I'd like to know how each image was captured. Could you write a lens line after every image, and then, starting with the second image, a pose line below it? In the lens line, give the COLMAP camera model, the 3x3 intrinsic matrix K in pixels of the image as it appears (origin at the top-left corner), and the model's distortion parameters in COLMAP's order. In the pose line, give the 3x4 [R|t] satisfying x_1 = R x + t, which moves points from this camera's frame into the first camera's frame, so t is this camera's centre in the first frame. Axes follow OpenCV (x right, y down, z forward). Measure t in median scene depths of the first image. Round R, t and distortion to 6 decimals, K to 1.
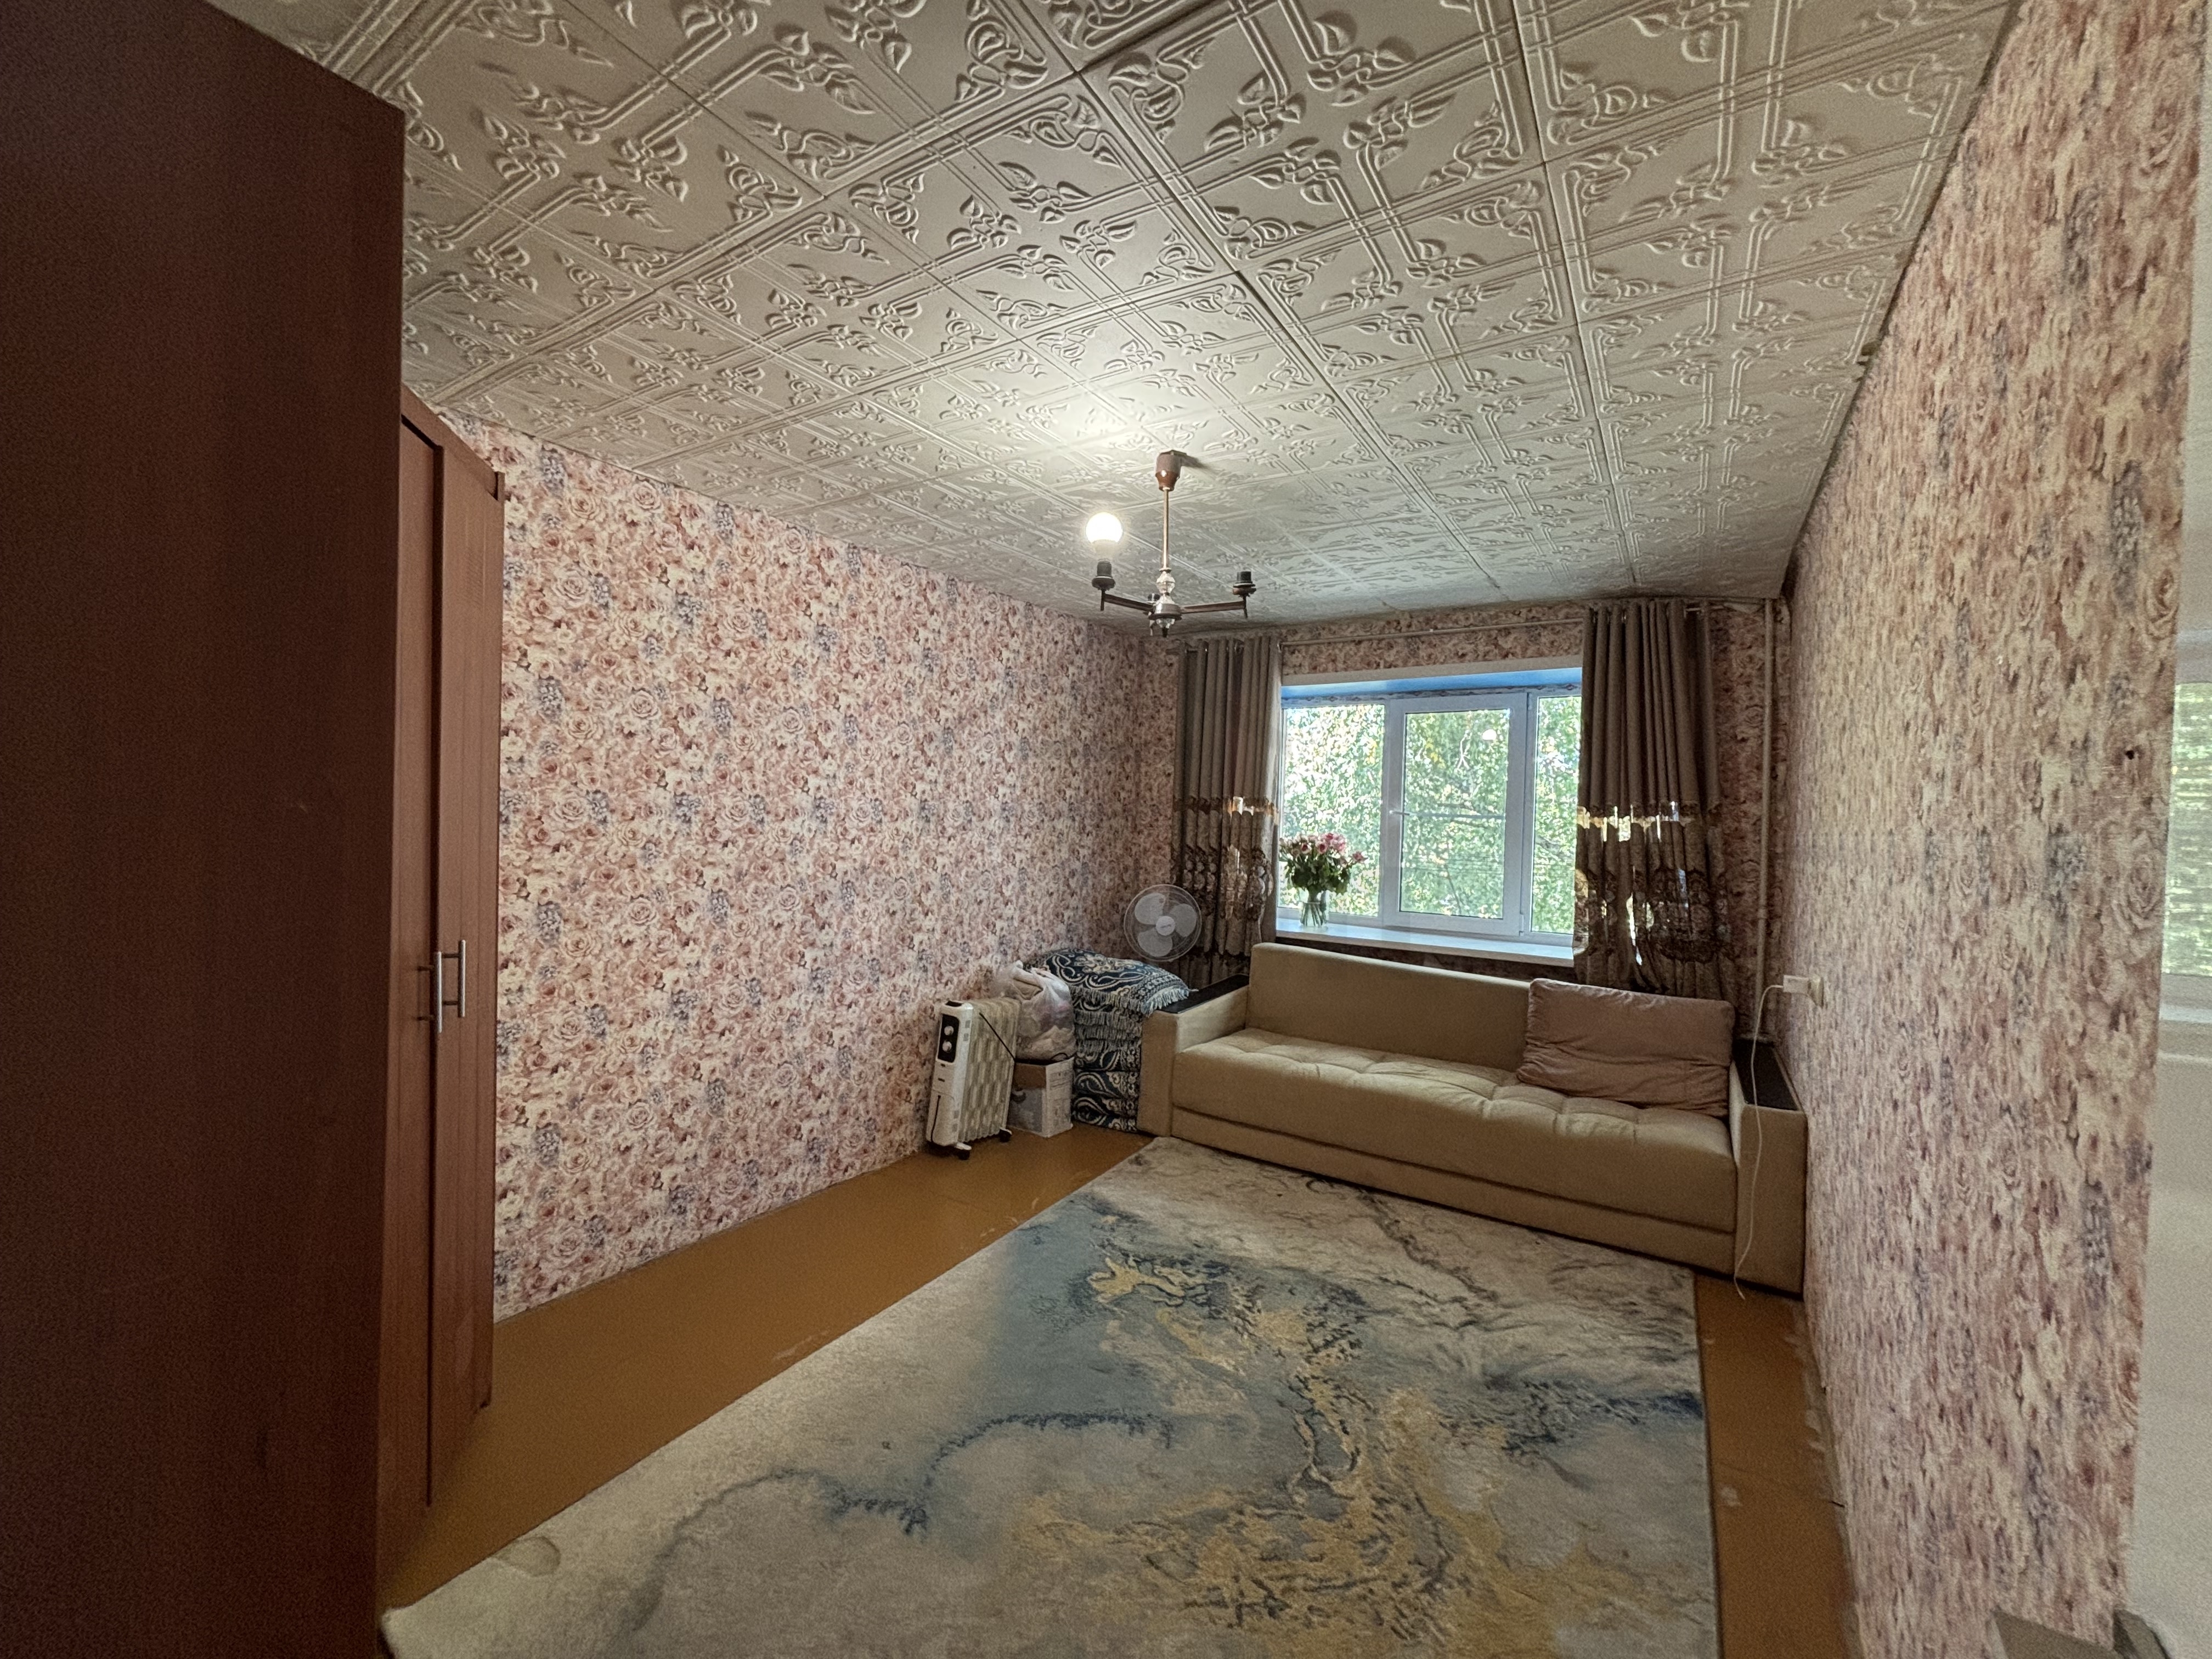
lens RADIAL K [[890.1, 0, 1113.7], [0, 890.1, 821.2], [0, 0, 1]] dist [0.002407, 0.001251]
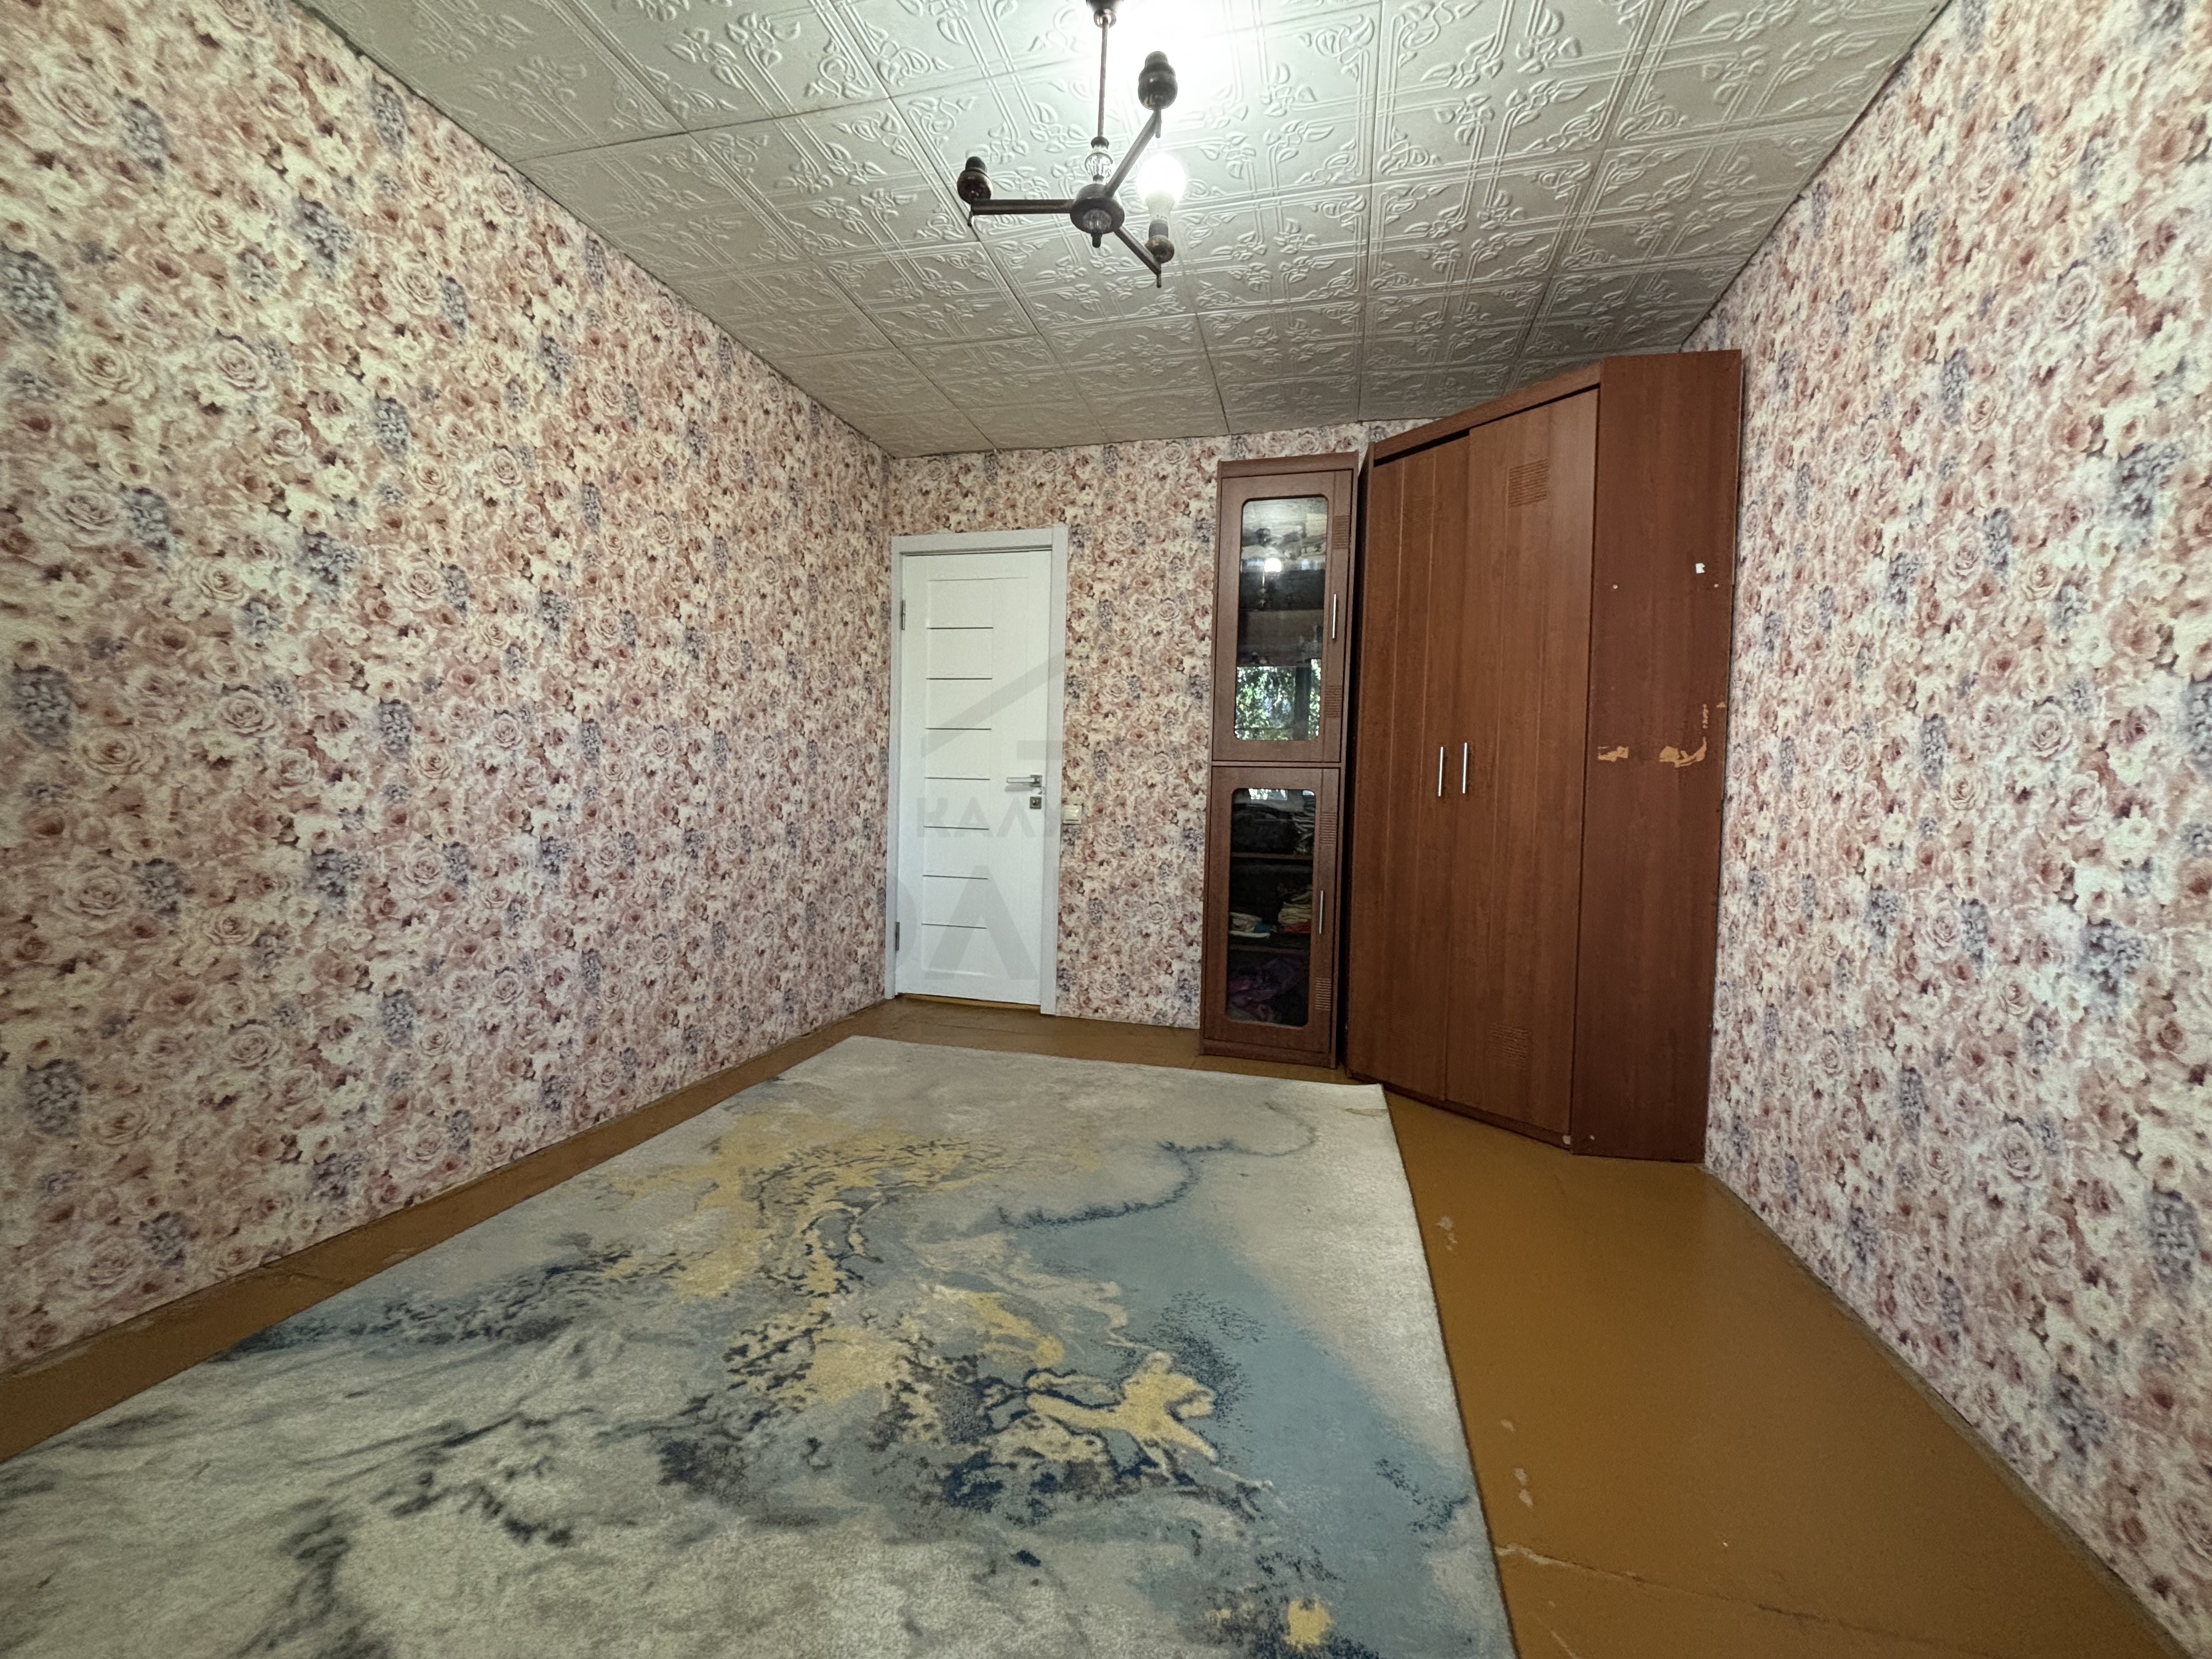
lens RADIAL K [[890.1, 0, 1113.4], [0, 890.1, 822.3], [0, 0, 1]] dist [0.002407, 0.001251]
pose [[-0.945256, -0.039623, -0.323916, 0.202999], [-0.052436, 0.998145, 0.030920, 0.156552], [0.322091, 0.046213, -0.945580, 1.409763]]
